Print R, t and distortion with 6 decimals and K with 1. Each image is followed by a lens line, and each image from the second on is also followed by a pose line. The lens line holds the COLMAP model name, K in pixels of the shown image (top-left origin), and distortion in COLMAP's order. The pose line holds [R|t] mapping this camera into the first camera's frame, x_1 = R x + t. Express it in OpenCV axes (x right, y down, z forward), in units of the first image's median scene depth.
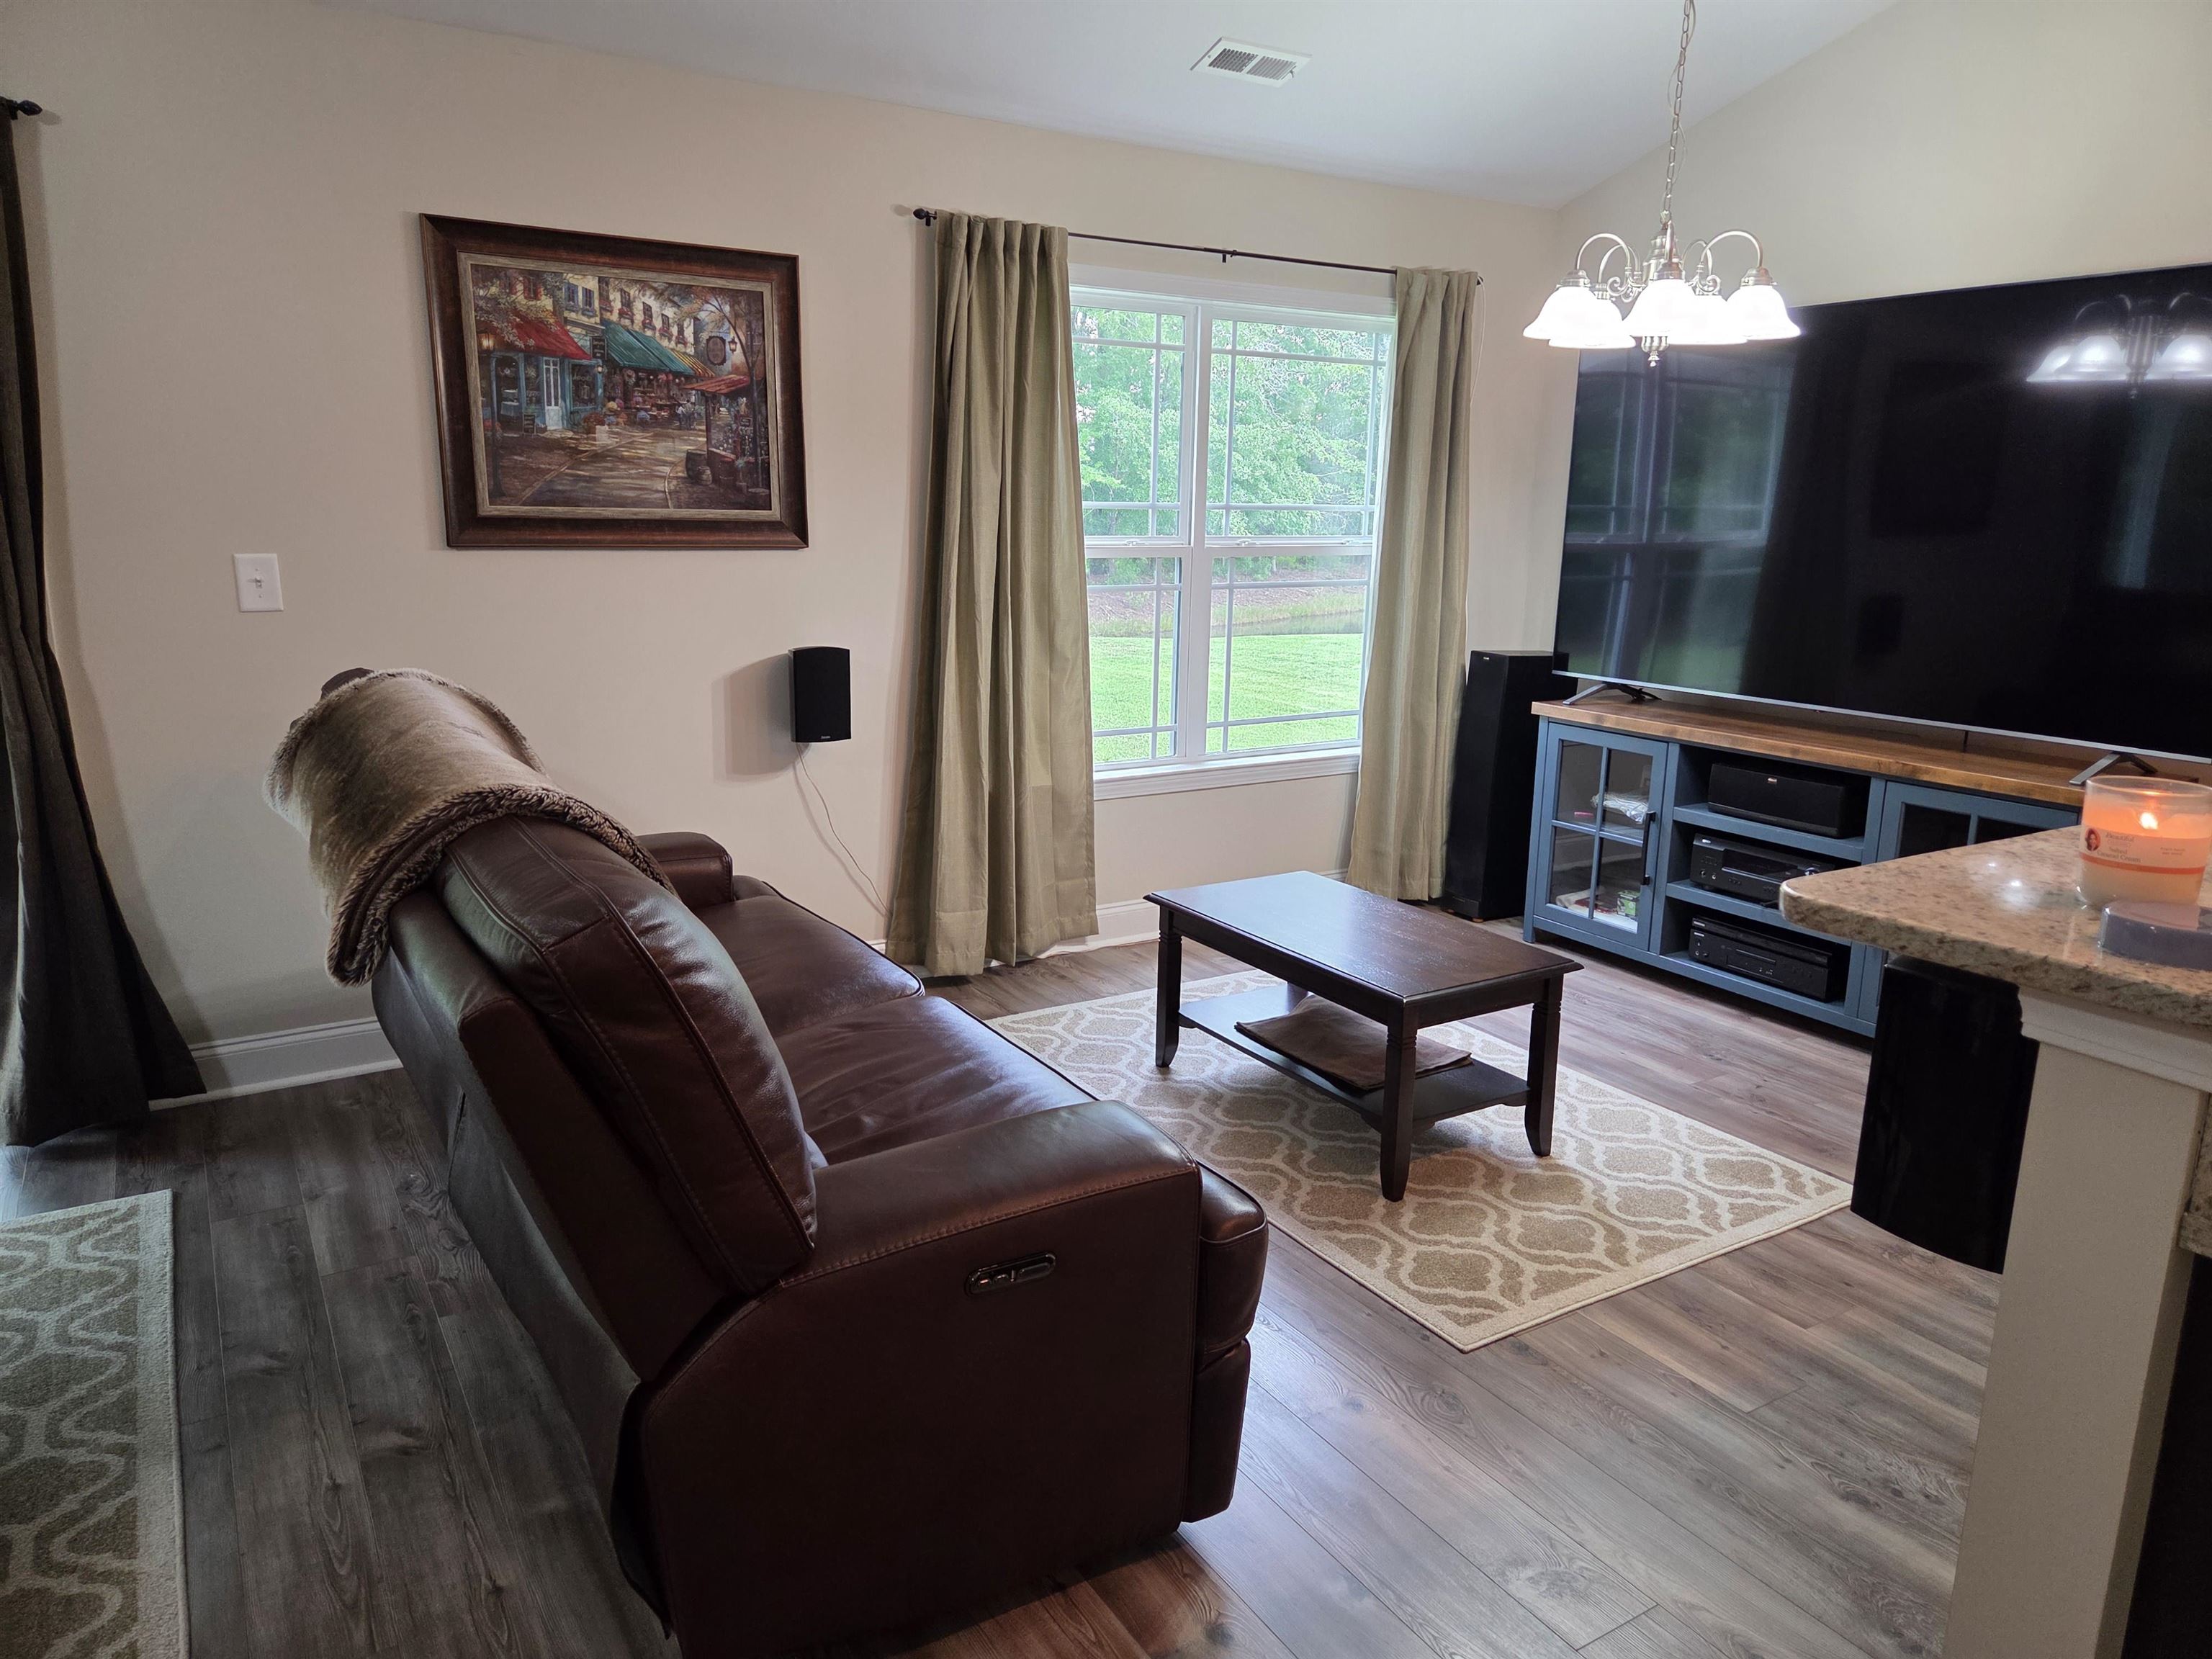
lens RADIAL K [[1475.1, 0, 1105.4], [0, 1475.1, 816.2], [0, 0, 1]] dist [0.073349, -0.058928]
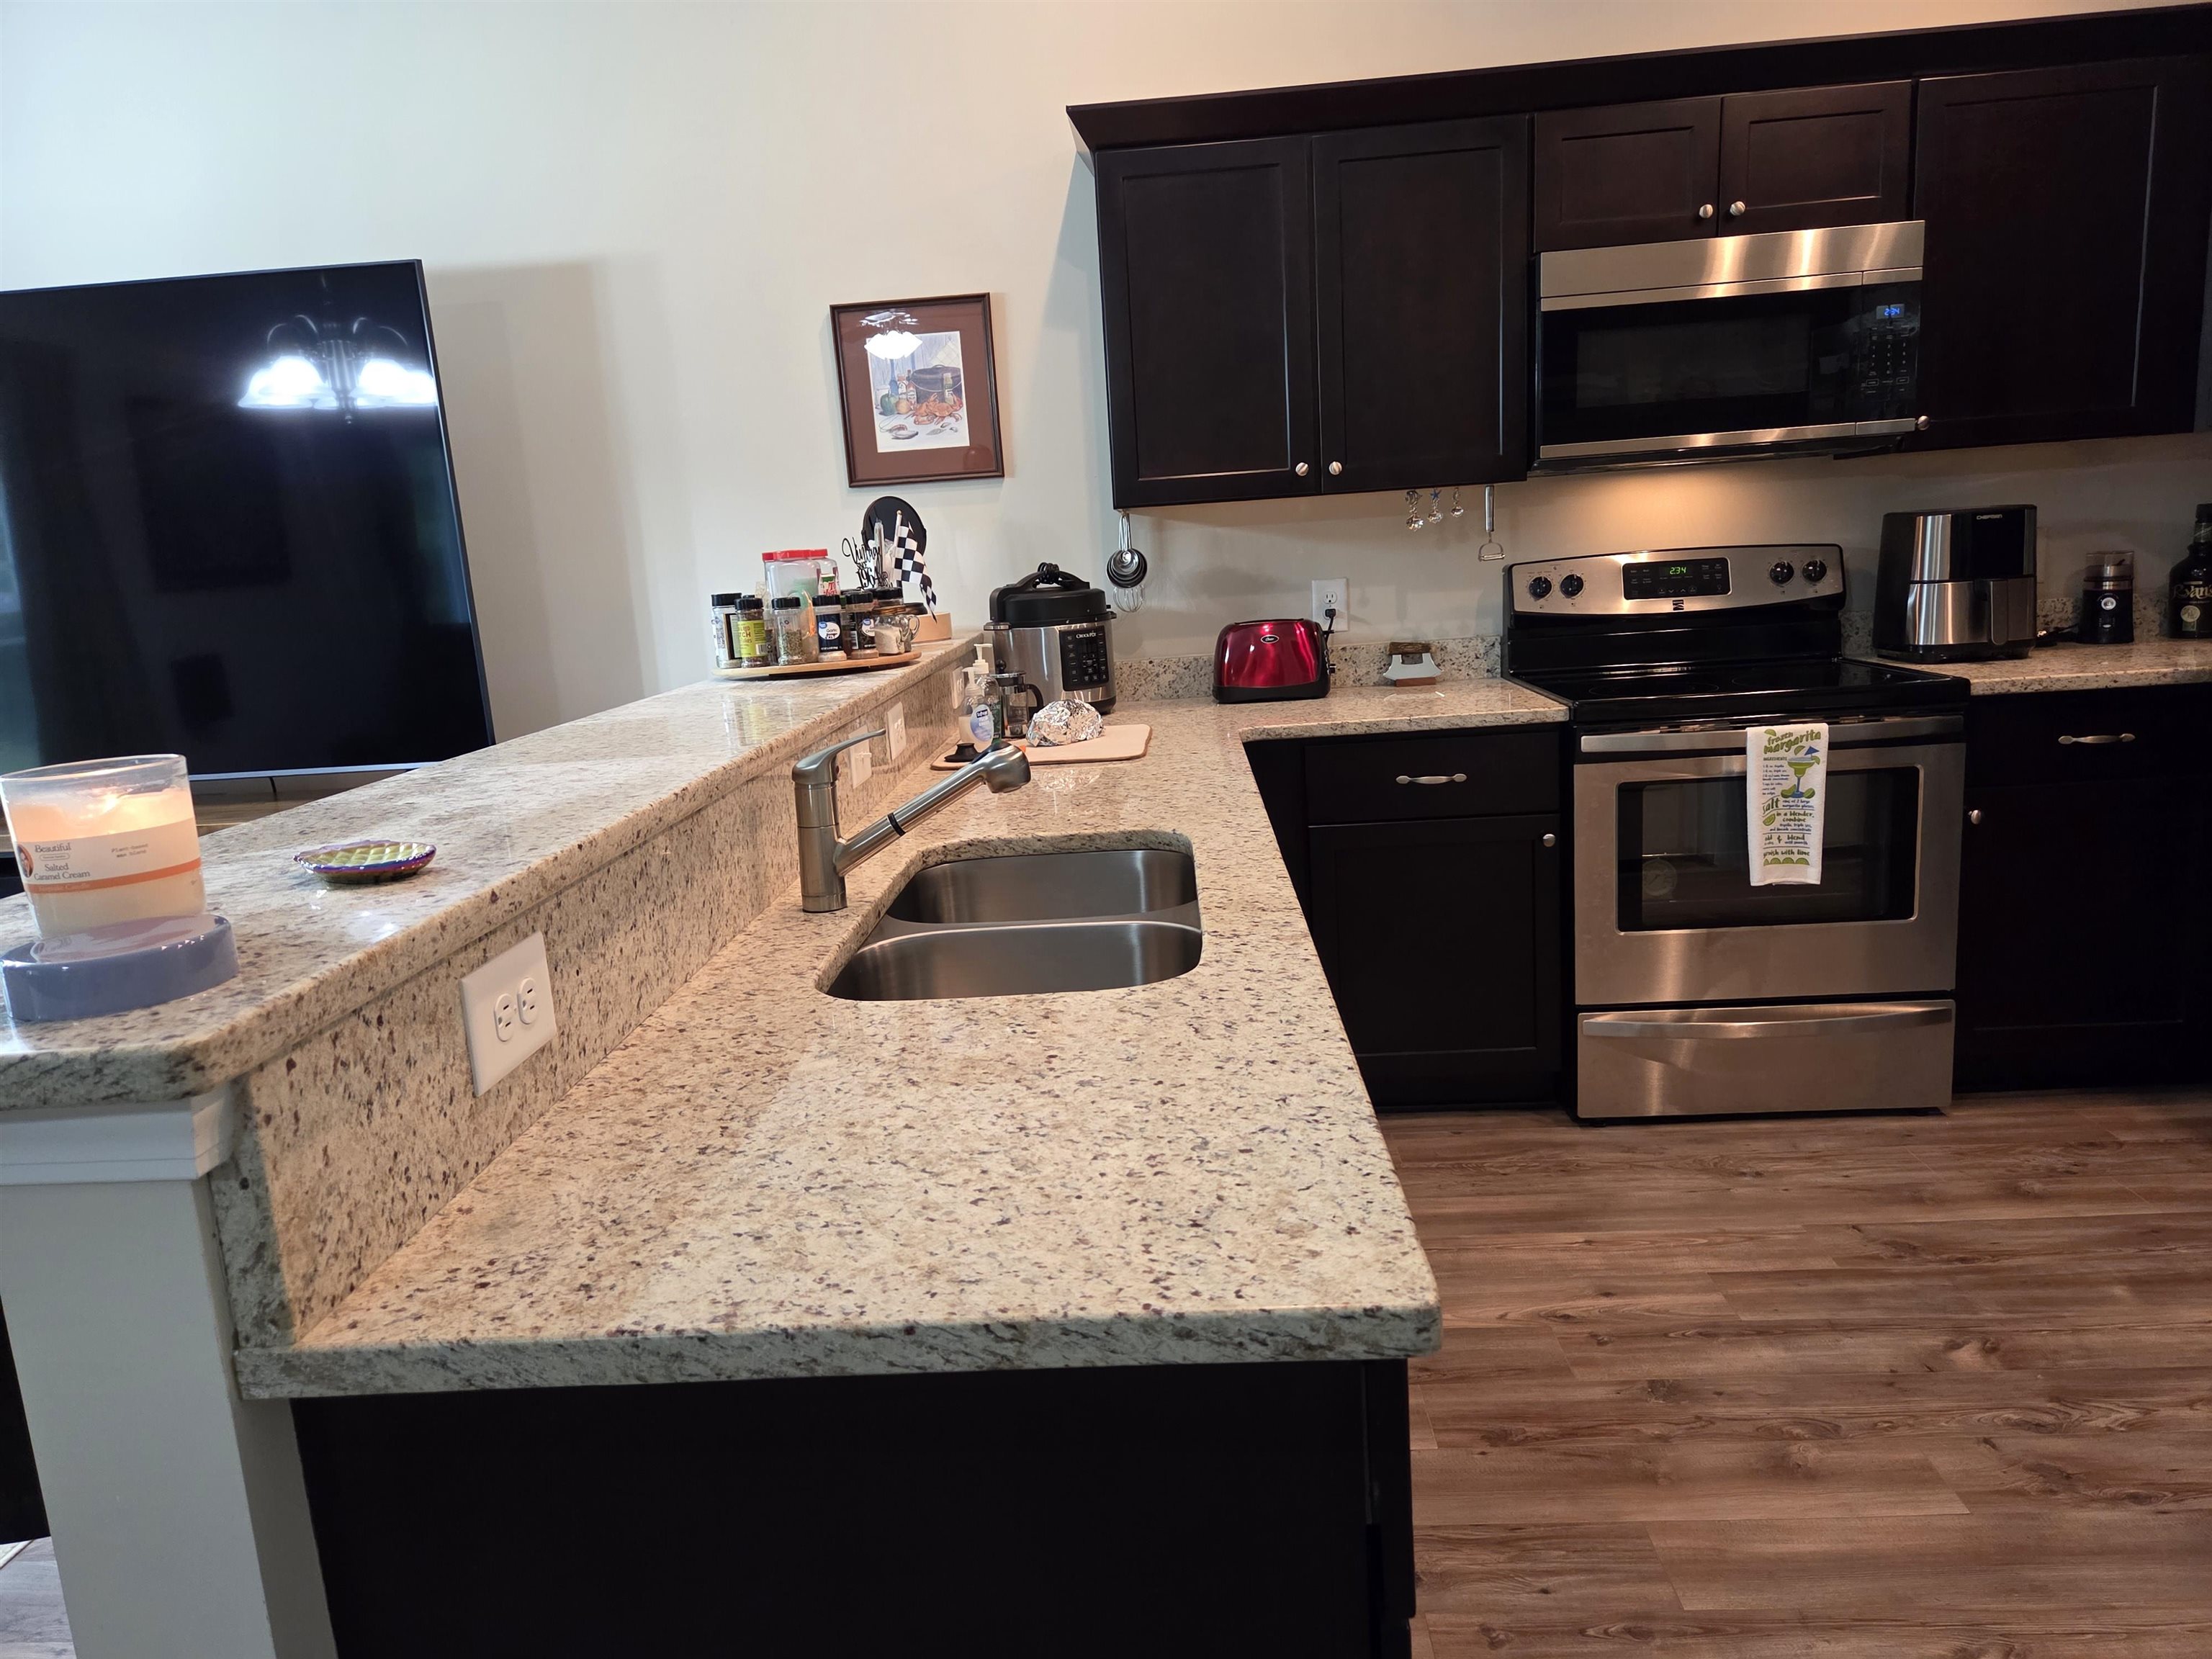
lens RADIAL K [[1475.1, 0, 1088.2], [0, 1475.1, 828.5], [0, 0, 1]] dist [0.073349, -0.058928]
pose [[0.569949, -0.211158, 0.794085, 0.131271], [0.245561, 0.966022, 0.080628, 0.021471], [-0.784128, 0.149042, 0.602436, 0.072543]]
